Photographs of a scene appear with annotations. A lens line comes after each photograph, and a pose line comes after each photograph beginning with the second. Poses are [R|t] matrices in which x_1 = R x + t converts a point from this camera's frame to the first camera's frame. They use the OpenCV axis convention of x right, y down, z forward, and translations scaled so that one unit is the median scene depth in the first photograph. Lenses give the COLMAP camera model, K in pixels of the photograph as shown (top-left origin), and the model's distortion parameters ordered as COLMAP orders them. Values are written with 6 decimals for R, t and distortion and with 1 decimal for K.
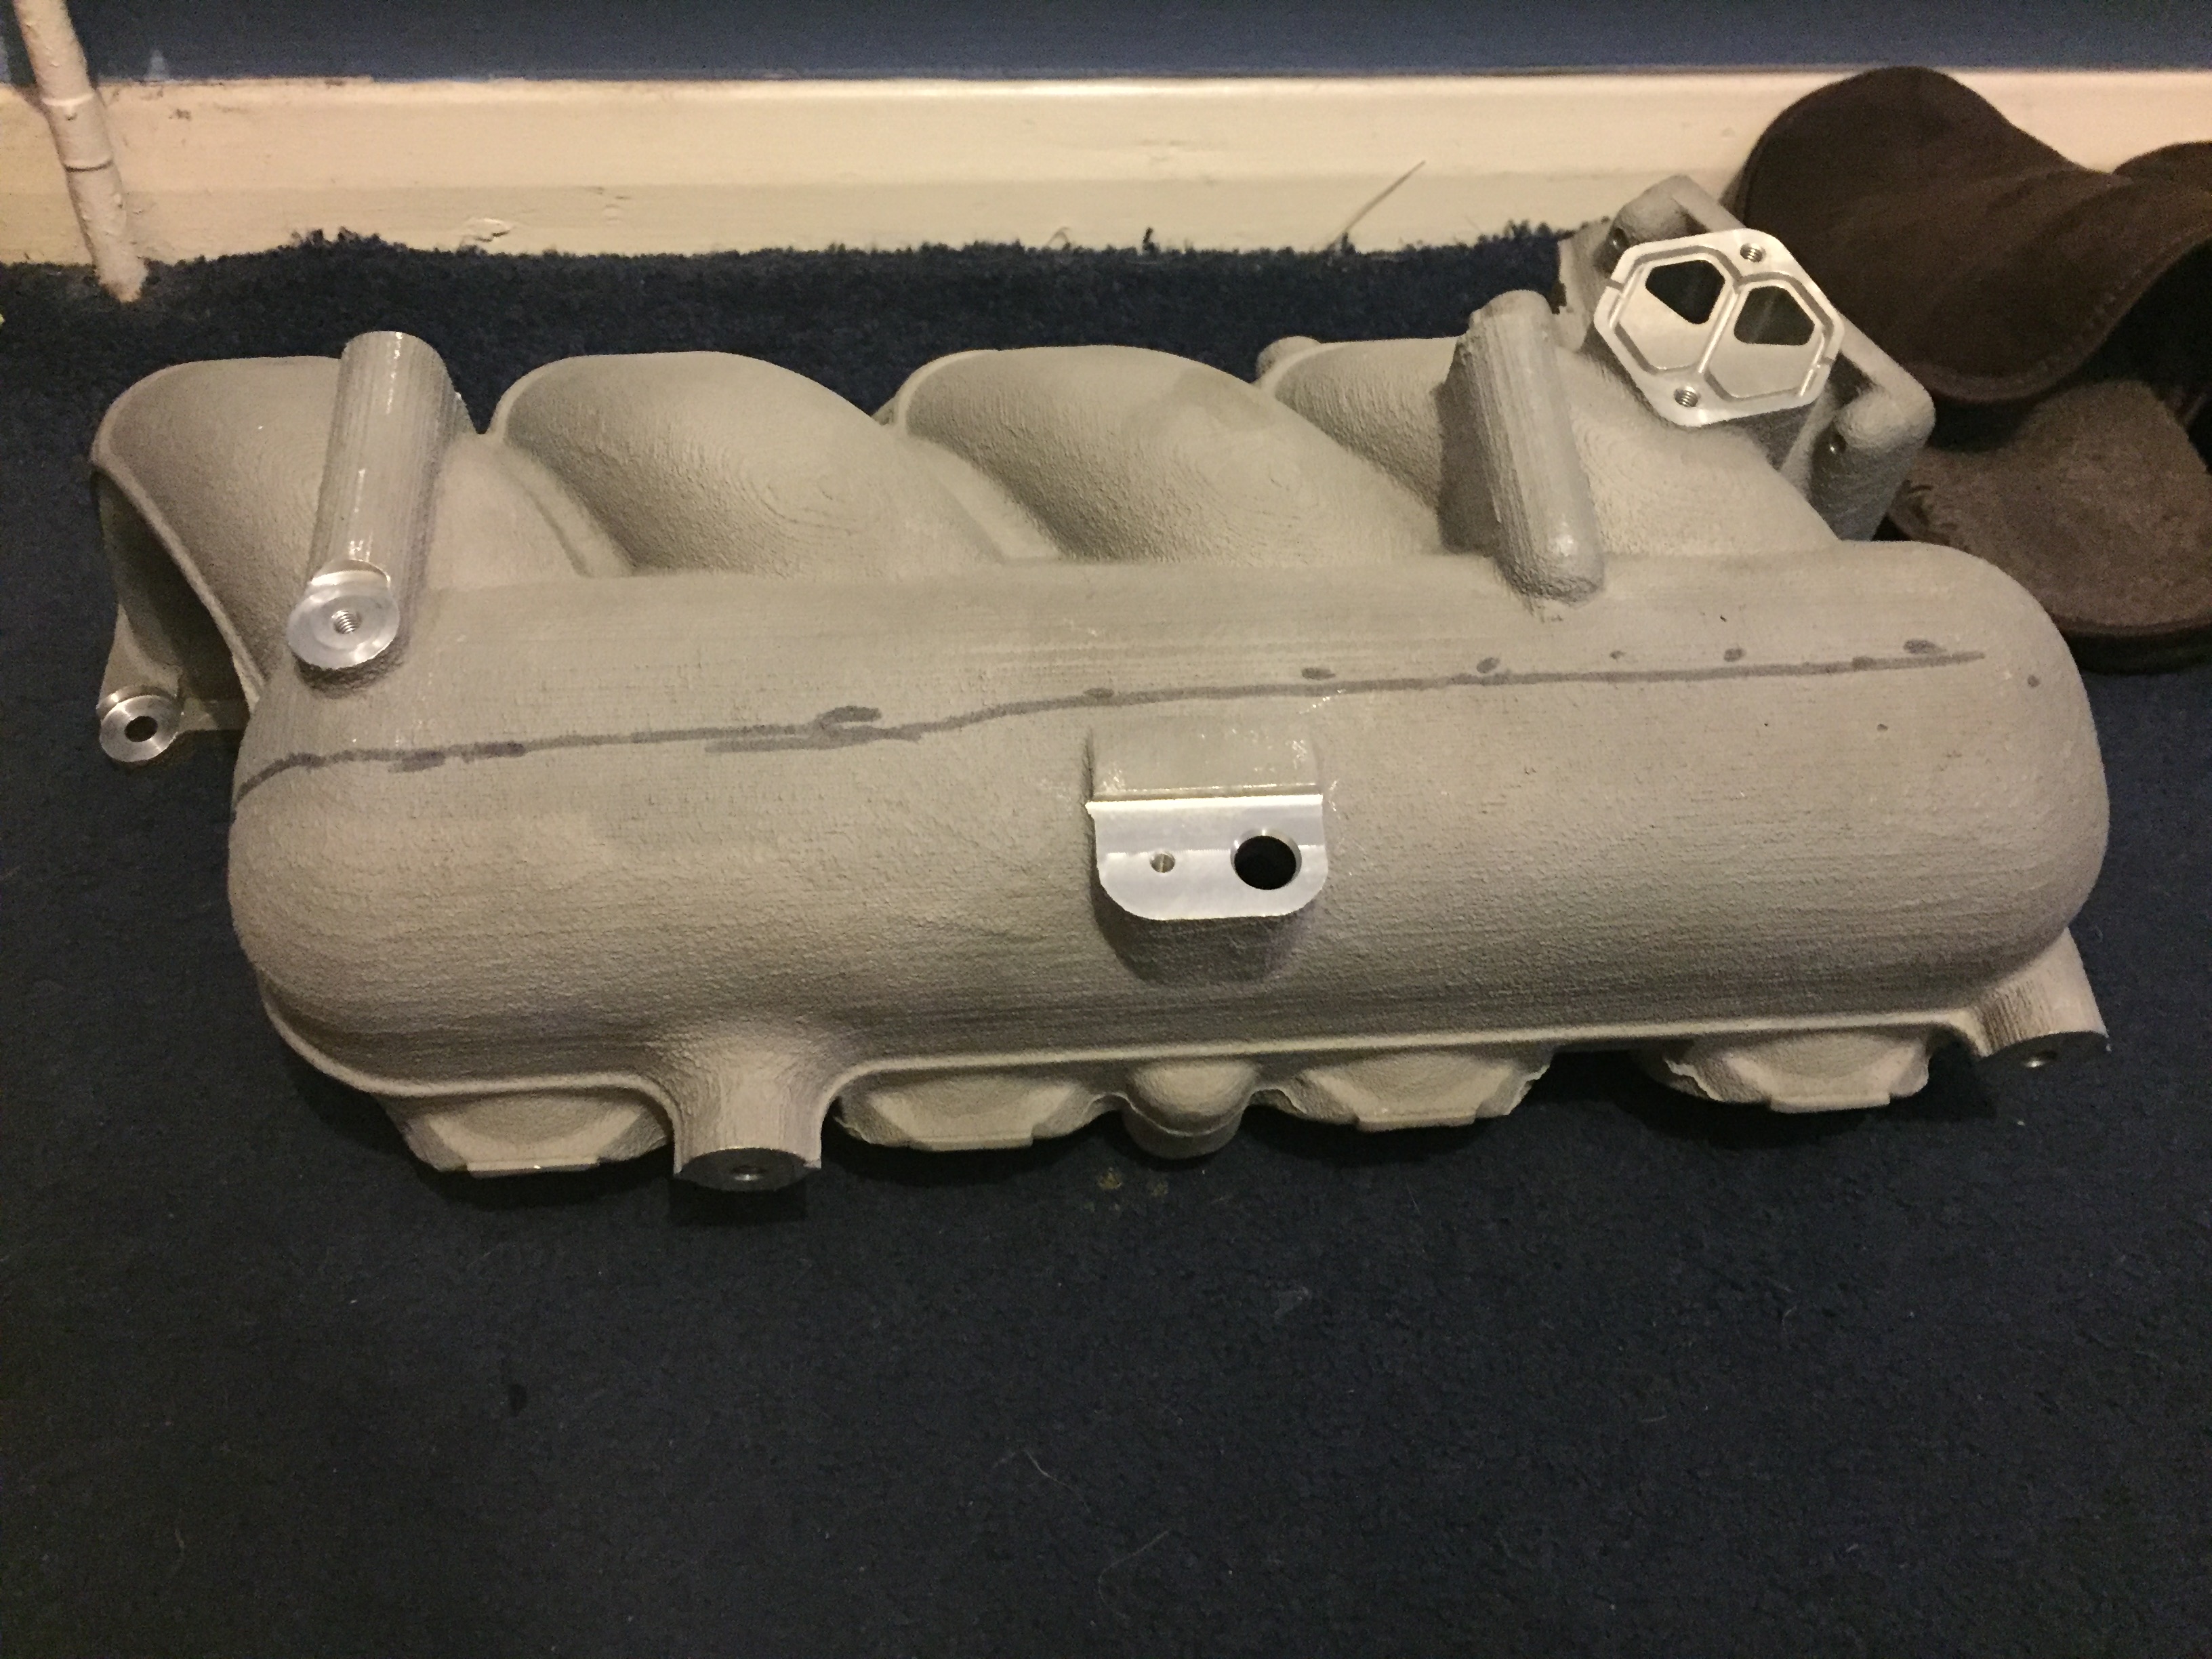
lens RADIAL K [[1930.4, 0, 1106.0], [0, 1930.4, 829.5], [0, 0, 1]] dist [0.082907, -0.123195]
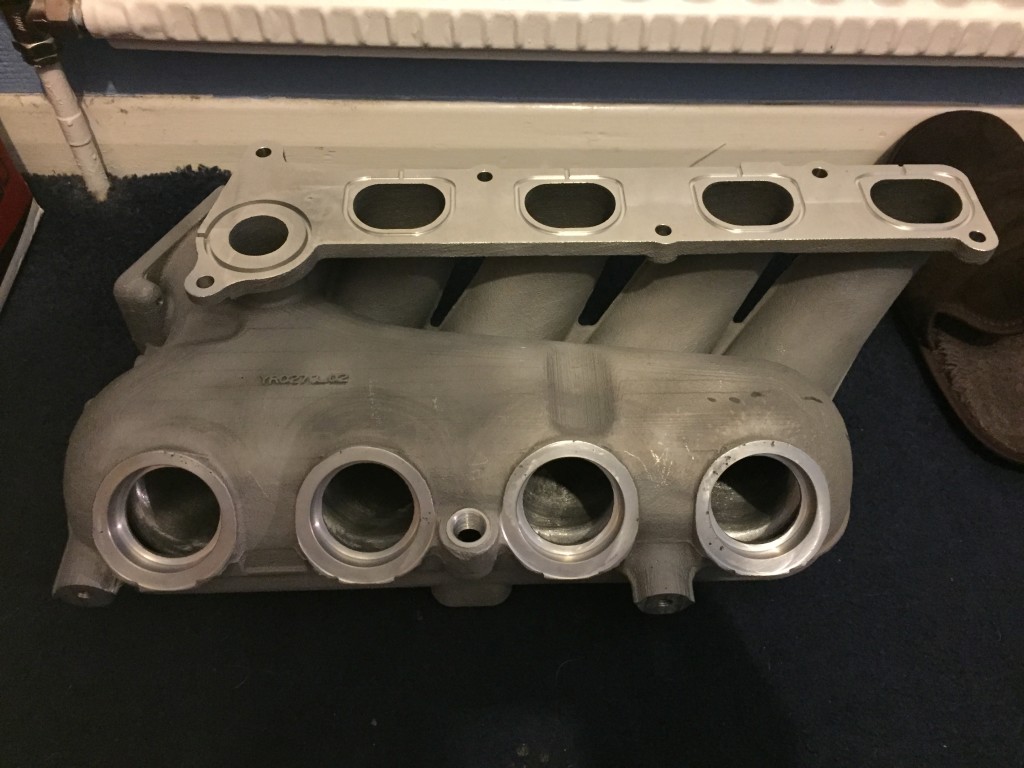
lens RADIAL K [[893.6, 0, 512.0], [0, 893.6, 384.0], [0, 0, 1]] dist [0.082907, -0.123195]
pose [[0.996230, 0.061591, -0.061093, 0.017084], [-0.050306, 0.983885, 0.171581, -0.261047], [0.070676, -0.167861, 0.983274, 0.030650]]
